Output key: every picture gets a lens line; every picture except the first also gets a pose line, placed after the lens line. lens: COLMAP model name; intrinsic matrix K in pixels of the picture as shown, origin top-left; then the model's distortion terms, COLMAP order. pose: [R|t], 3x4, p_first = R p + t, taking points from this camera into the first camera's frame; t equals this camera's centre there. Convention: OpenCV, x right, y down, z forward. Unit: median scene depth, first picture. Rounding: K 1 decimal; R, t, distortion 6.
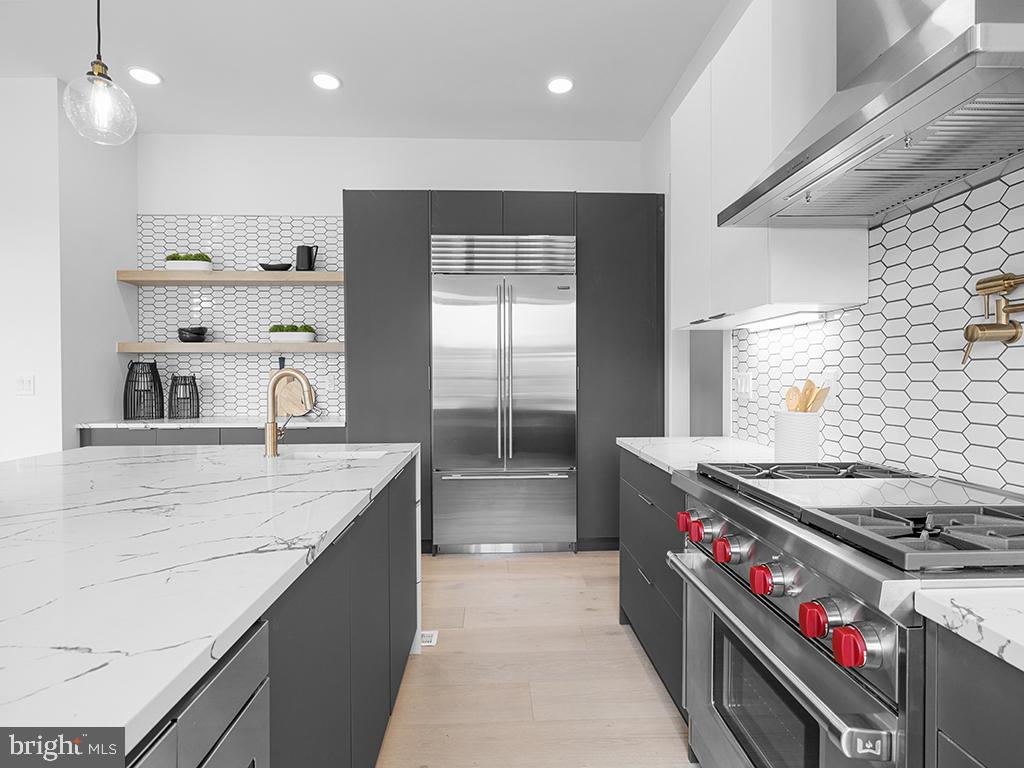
lens RADIAL K [[488.3, 0, 512.8], [0, 488.3, 380.3], [0, 0, 1]] dist [-0.004426, 0.000852]
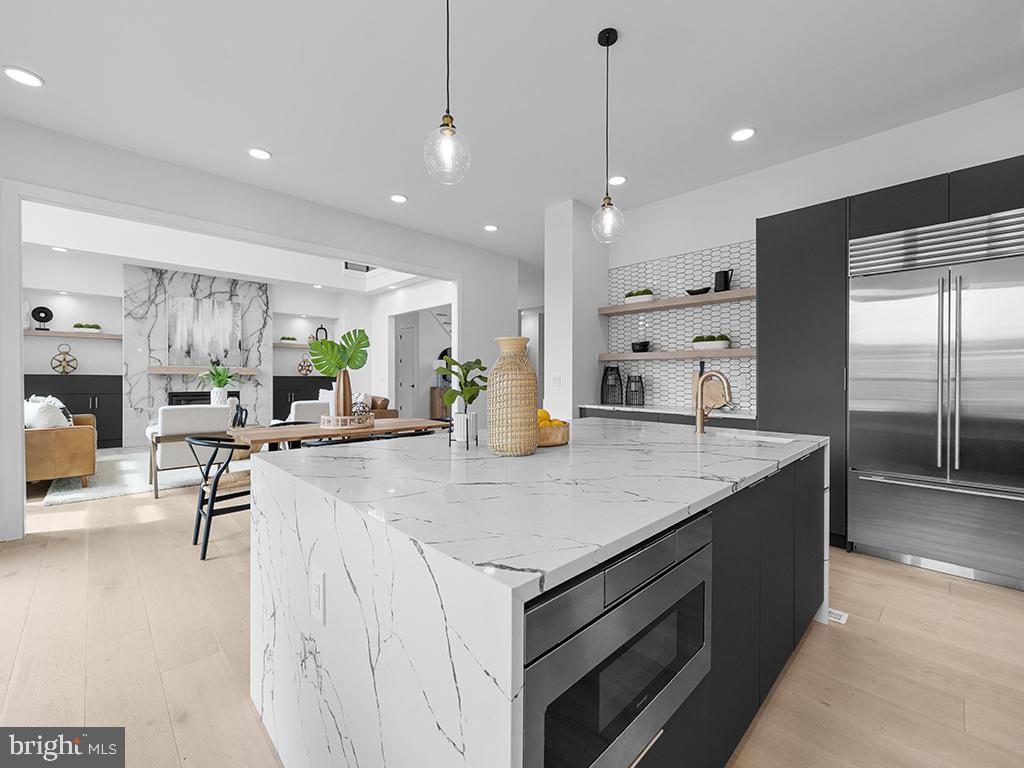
lens RADIAL K [[429.3, 0, 512.0], [0, 429.3, 378.4], [0, 0, 1]] dist [-0.001308, 0.001044]
pose [[0.663279, 0.009449, -0.748313, 0.040876], [-0.012367, 0.999922, 0.001665, 0.001310], [0.748270, 0.008150, 0.663344, -0.130036]]
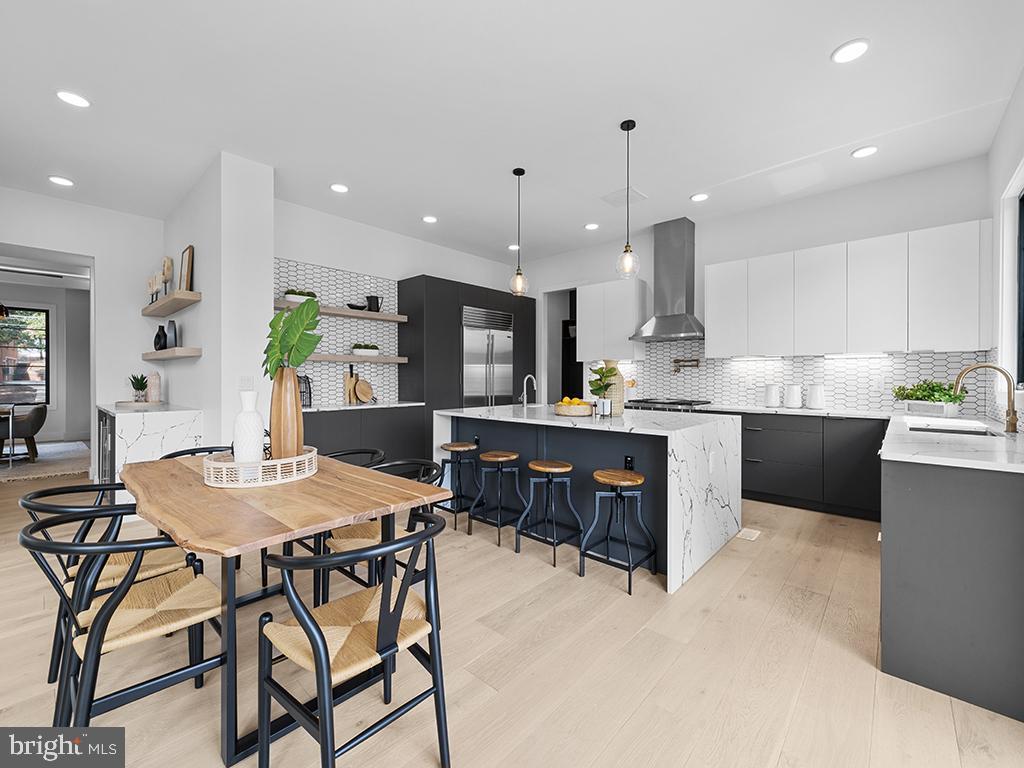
lens RADIAL K [[429.3, 0, 509.5], [0, 429.3, 377.5], [0, 0, 1]] dist [-0.001308, 0.001044]
pose [[0.704888, 0.005947, 0.709294, -1.262174], [0.001594, 0.999949, -0.009968, 0.008565], [-0.709317, 0.008157, 0.704842, -0.351034]]
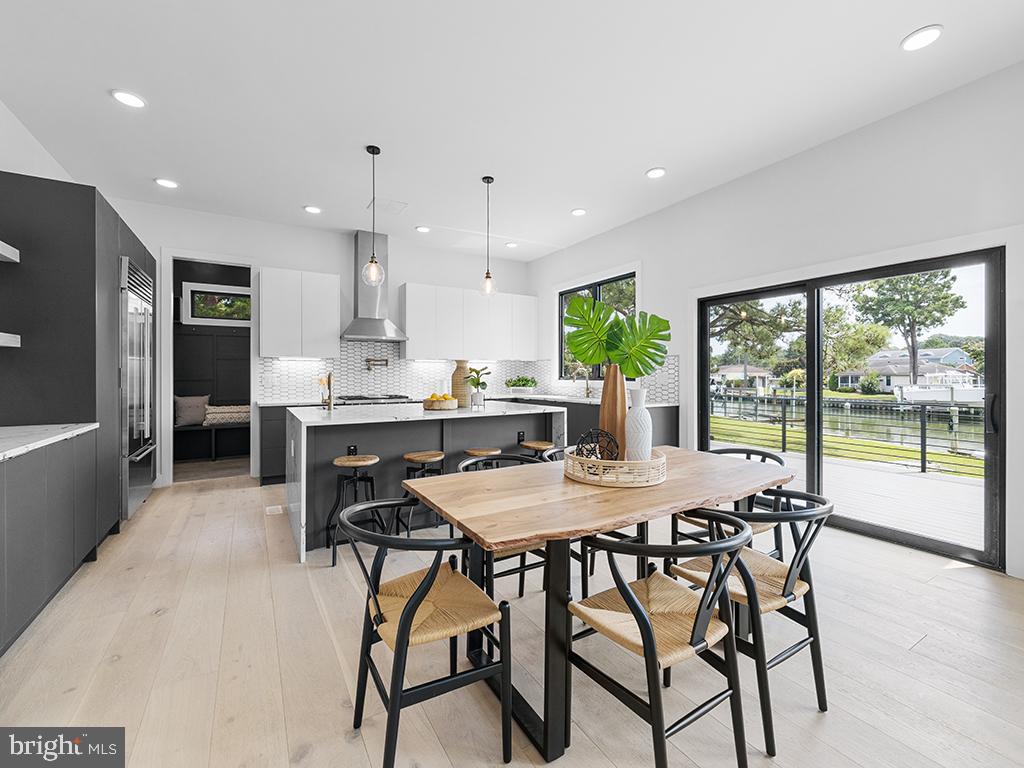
lens RADIAL K [[429.3, 0, 509.2], [0, 429.3, 375.2], [0, 0, 1]] dist [-0.001308, 0.001044]
pose [[-0.476967, 0.003914, 0.878912, -1.517582], [0.012121, 0.999924, 0.002125, -0.002269], [-0.878838, 0.011667, -0.476979, 0.691804]]
